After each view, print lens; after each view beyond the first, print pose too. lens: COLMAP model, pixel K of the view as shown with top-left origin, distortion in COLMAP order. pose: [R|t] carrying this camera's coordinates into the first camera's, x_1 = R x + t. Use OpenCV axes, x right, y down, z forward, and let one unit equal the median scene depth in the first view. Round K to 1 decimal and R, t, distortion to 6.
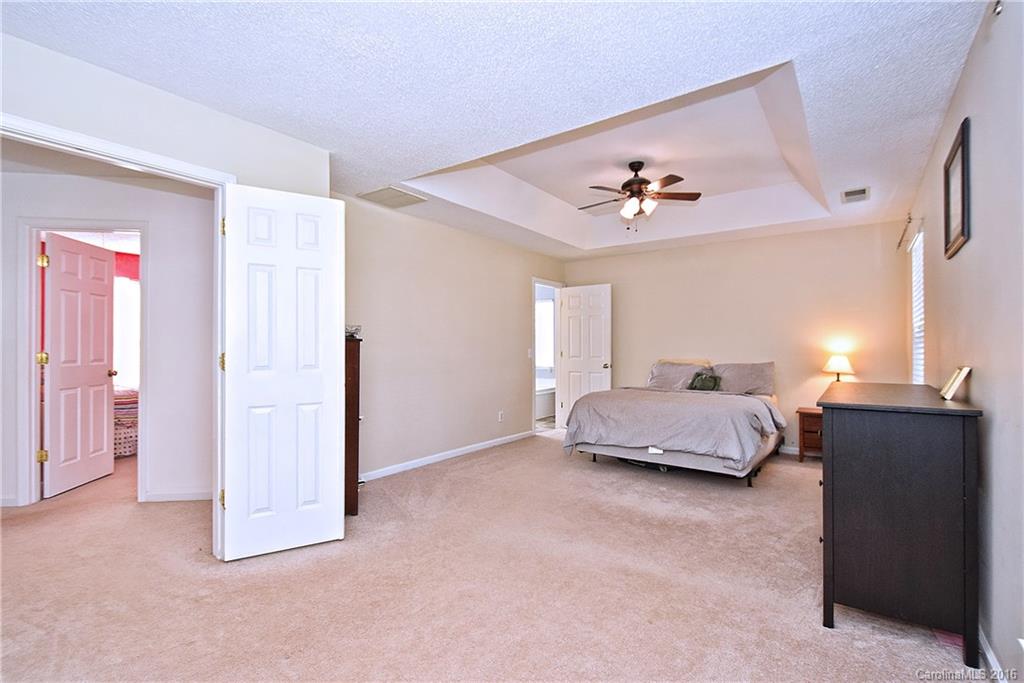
lens RADIAL K [[463.3, 0, 519.9], [0, 463.3, 335.1], [0, 0, 1]] dist [0.003527, -0.006765]
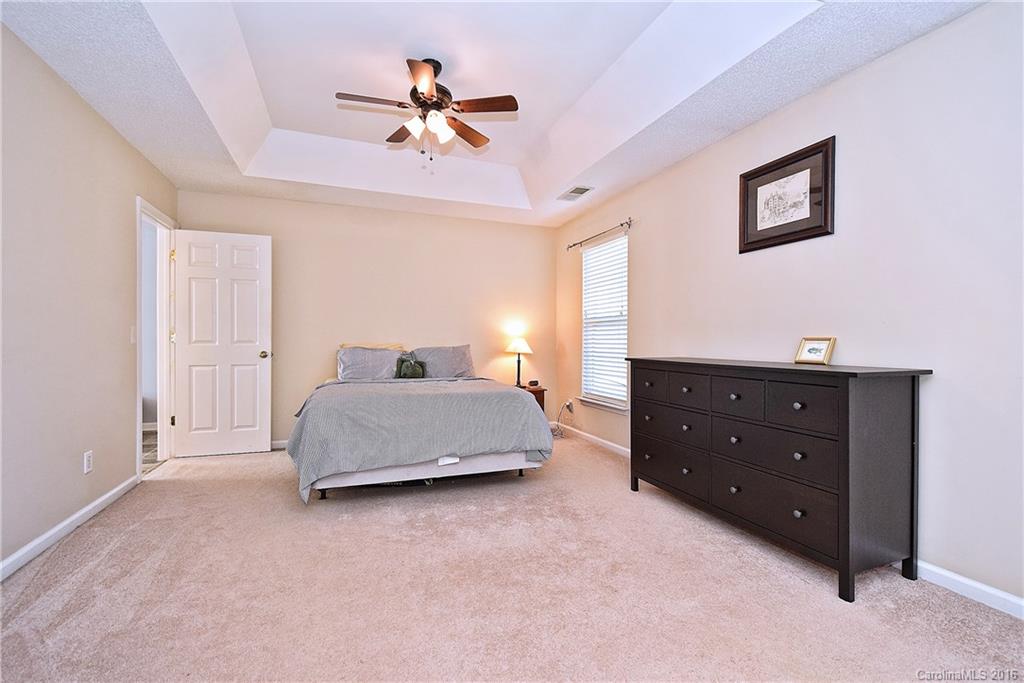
lens RADIAL K [[435.7, 0, 496.9], [0, 435.7, 343.0], [0, 0, 1]] dist [0.002248, -0.005828]
pose [[0.559449, -0.007611, 0.828830, -0.200580], [-0.025848, 0.999311, 0.026624, 0.028661], [-0.828462, -0.036318, 0.558867, 0.431887]]
